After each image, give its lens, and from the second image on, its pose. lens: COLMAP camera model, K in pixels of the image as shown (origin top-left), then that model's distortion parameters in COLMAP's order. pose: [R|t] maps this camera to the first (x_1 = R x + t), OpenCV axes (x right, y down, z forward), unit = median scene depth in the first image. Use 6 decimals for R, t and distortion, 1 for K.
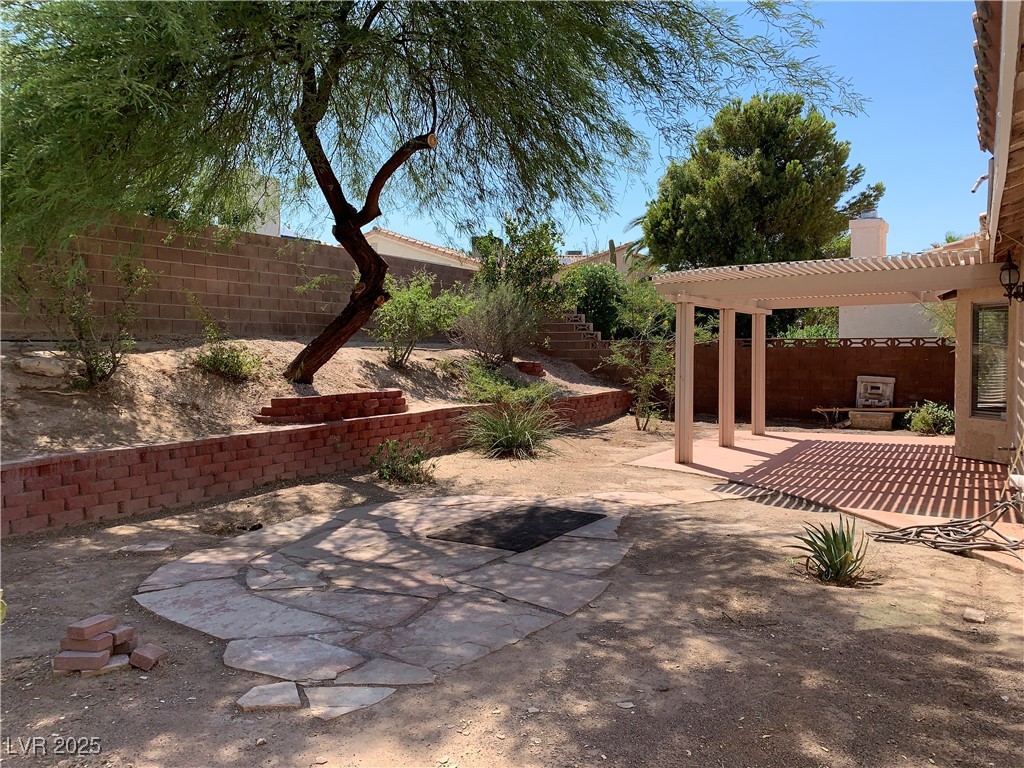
lens RADIAL K [[771.7, 0, 504.3], [0, 771.7, 381.7], [0, 0, 1]] dist [0.087258, -0.115639]
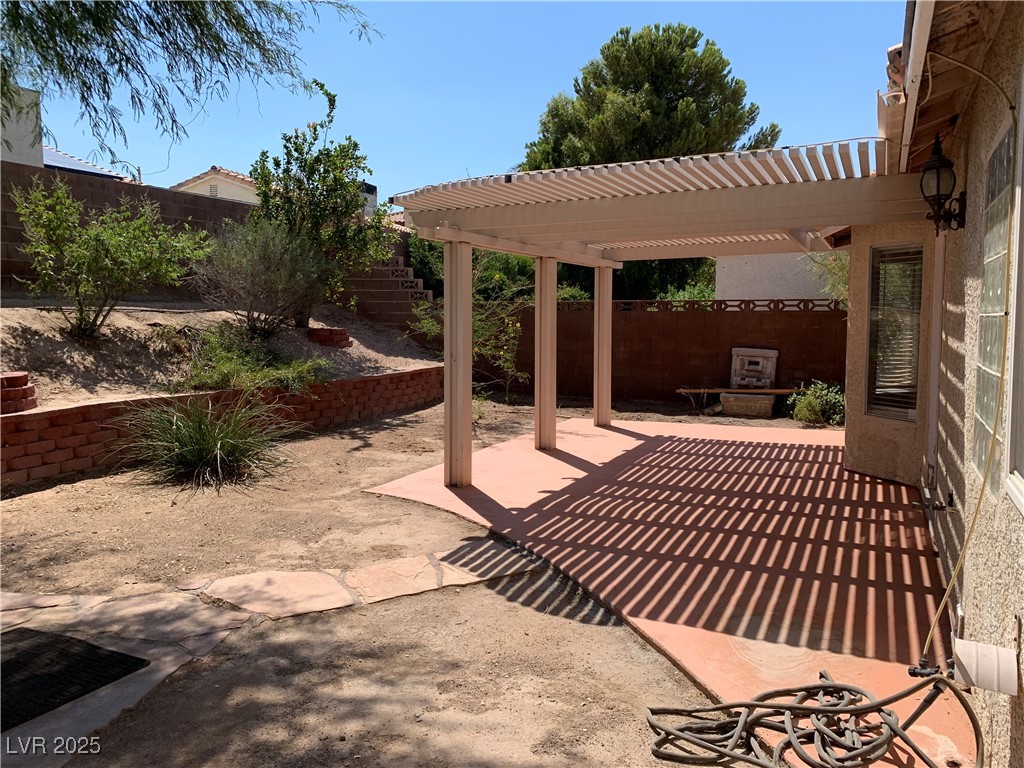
lens RADIAL K [[840.0, 0, 478.9], [0, 840.0, 387.8], [0, 0, 1]] dist [0.135026, -0.301652]
pose [[0.994209, -0.004913, 0.107349, 0.154686], [-0.000250, 0.998846, 0.048024, -0.012091], [-0.107461, -0.047773, 0.993061, 0.258695]]
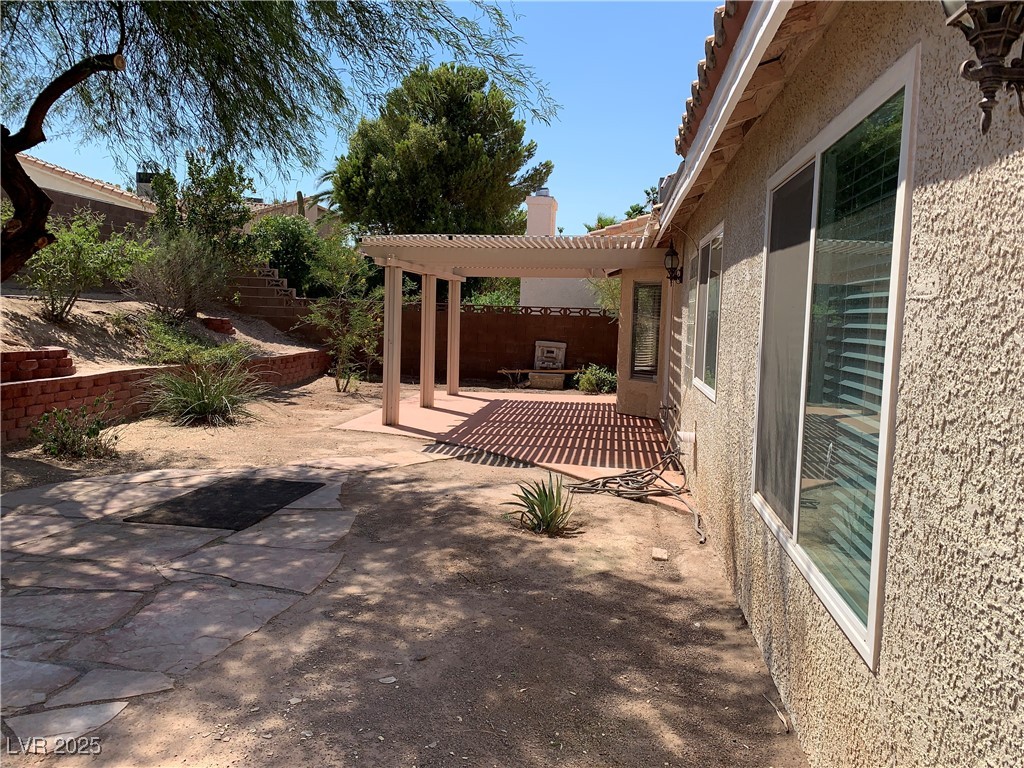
lens RADIAL K [[771.7, 0, 504.3], [0, 771.7, 381.7], [0, 0, 1]] dist [0.087258, -0.115639]
pose [[0.921723, -0.002618, 0.387841, -0.021748], [-0.018026, 0.998607, 0.049581, -0.004475], [-0.387430, -0.052691, 0.920392, 0.009960]]
